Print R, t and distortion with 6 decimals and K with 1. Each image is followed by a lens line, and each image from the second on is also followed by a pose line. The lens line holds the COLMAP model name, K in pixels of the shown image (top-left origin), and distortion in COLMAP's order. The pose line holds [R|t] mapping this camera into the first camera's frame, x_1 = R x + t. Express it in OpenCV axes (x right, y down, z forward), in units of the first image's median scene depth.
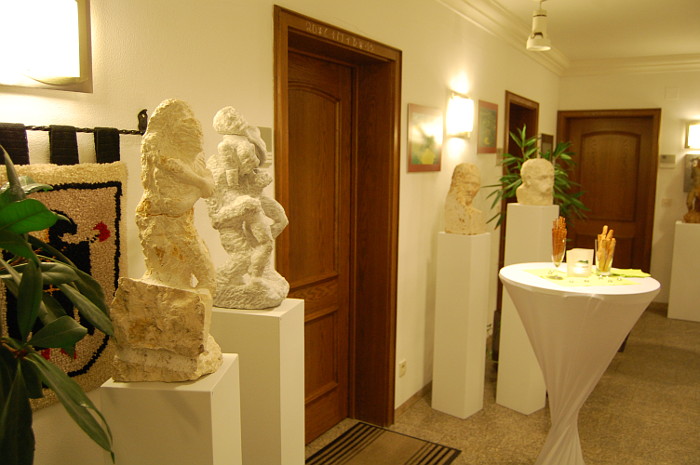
lens RADIAL K [[566.7, 0, 350.0], [0, 566.7, 234.1], [0, 0, 1]] dist [0.007619, -0.003495]
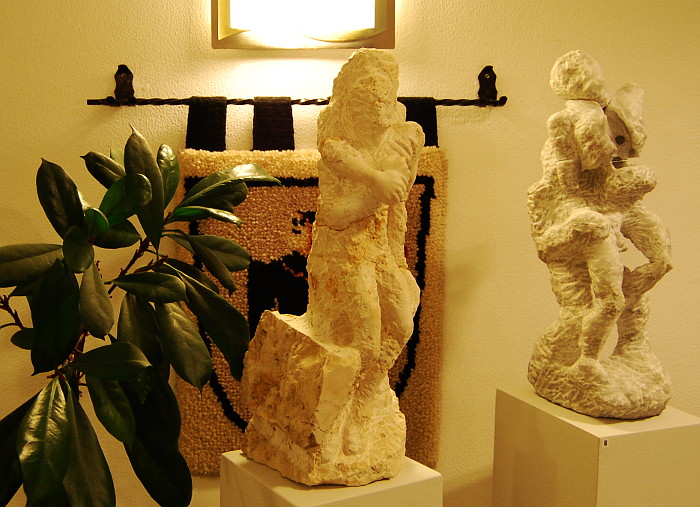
lens RADIAL K [[885.5, 0, 350.1], [0, 885.5, 251.9], [0, 0, 1]] dist [-0.004186, 0.000000]
pose [[0.609333, 0.093186, -0.787420, 0.367115], [-0.105109, 0.993799, 0.036272, -0.032681], [0.785917, 0.060663, 0.615349, 0.290078]]
